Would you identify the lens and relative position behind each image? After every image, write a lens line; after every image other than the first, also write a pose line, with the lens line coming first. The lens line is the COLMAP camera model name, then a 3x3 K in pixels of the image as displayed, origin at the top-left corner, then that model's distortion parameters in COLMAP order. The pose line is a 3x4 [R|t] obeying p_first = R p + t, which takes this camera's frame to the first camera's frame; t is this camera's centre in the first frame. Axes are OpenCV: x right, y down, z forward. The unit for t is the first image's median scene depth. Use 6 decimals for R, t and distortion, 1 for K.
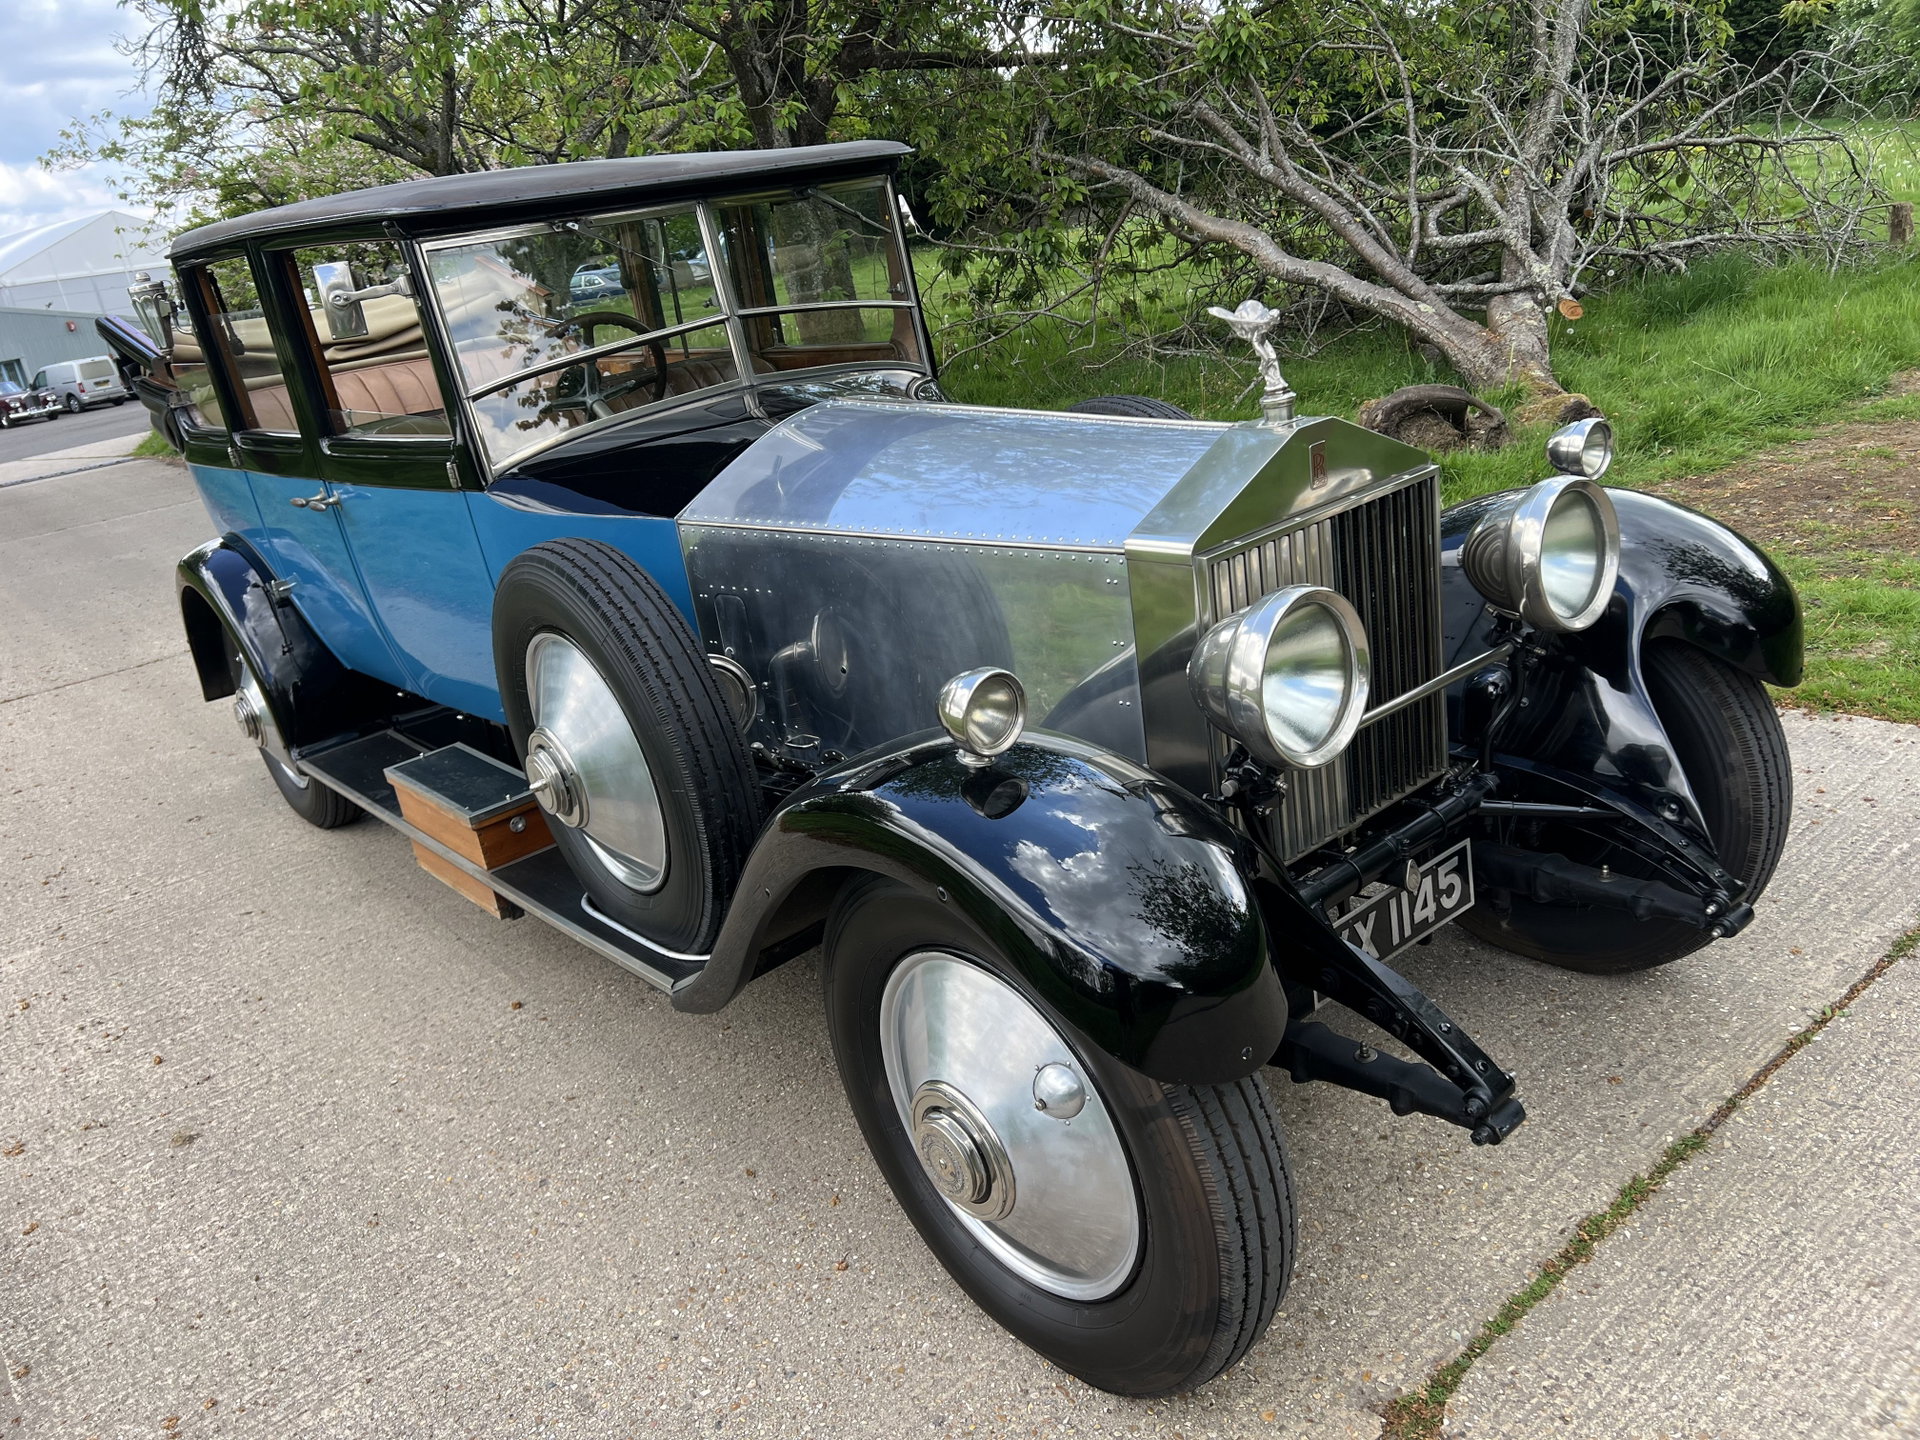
lens RADIAL K [[1485.7, 0, 952.0], [0, 1485.7, 722.1], [0, 0, 1]] dist [0.053983, -0.069734]
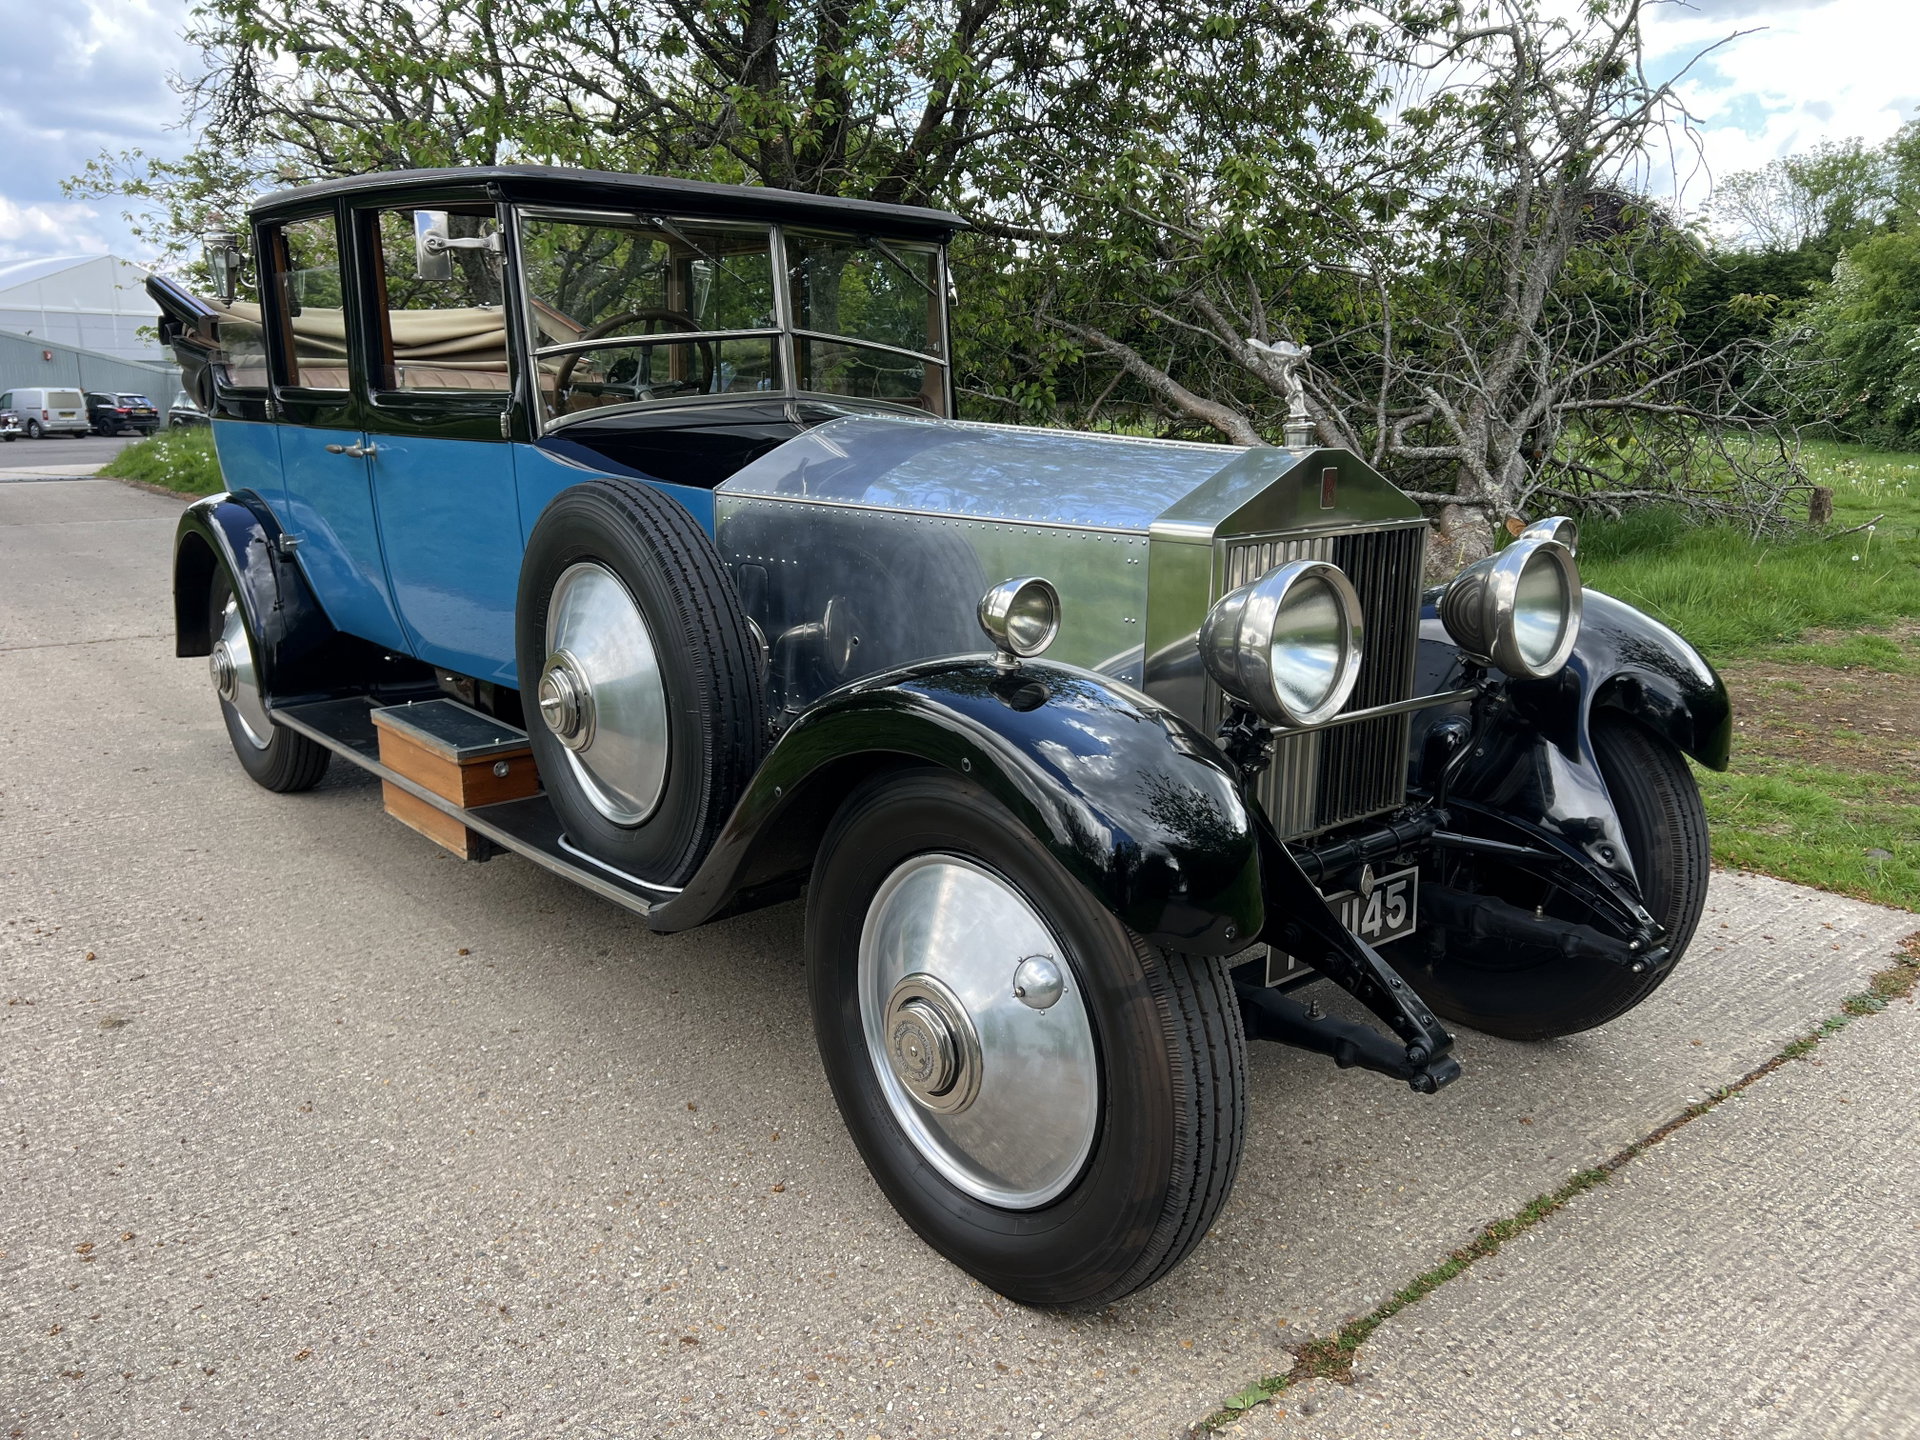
lens RADIAL K [[1485.7, 0, 953.9], [0, 1485.7, 717.5], [0, 0, 1]] dist [0.053983, -0.069734]
pose [[0.987579, 0.149420, 0.048601, -0.047571], [-0.142574, 0.982175, -0.122497, 0.139892], [-0.066039, 0.114047, 0.991278, -0.049936]]
